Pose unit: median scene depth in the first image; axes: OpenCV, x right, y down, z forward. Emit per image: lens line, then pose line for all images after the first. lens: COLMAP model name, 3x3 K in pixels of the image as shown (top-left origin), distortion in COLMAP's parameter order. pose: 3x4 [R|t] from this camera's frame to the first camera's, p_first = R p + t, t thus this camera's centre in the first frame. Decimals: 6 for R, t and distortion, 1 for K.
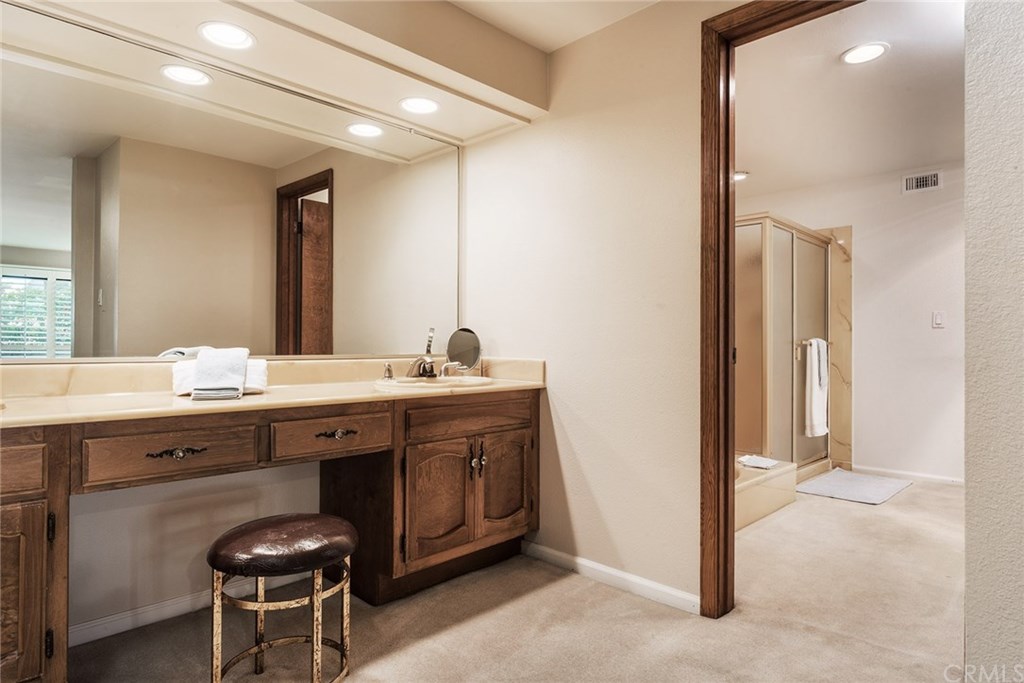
lens RADIAL K [[582.0, 0, 511.3], [0, 582.0, 335.2], [0, 0, 1]] dist [-0.006060, 0.001308]
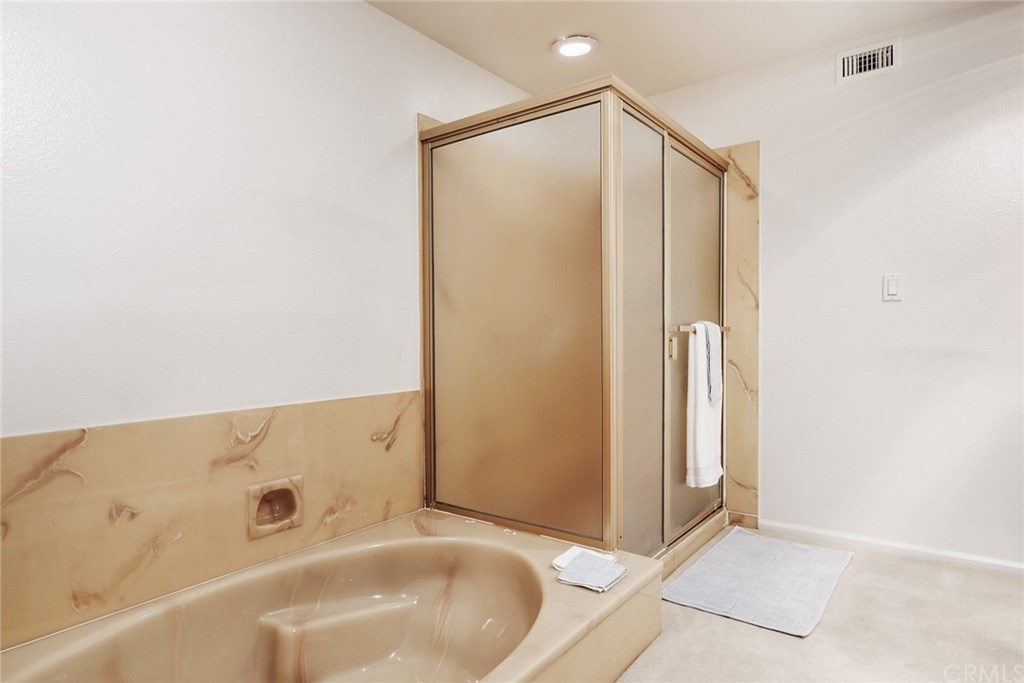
lens RADIAL K [[582.0, 0, 511.0], [0, 582.0, 348.2], [0, 0, 1]] dist [-0.006060, 0.001308]
pose [[0.990494, -0.021680, 0.135833, 0.246012], [0.015658, 0.998853, 0.045251, 0.002892], [-0.136659, -0.042694, 0.989698, 0.432733]]
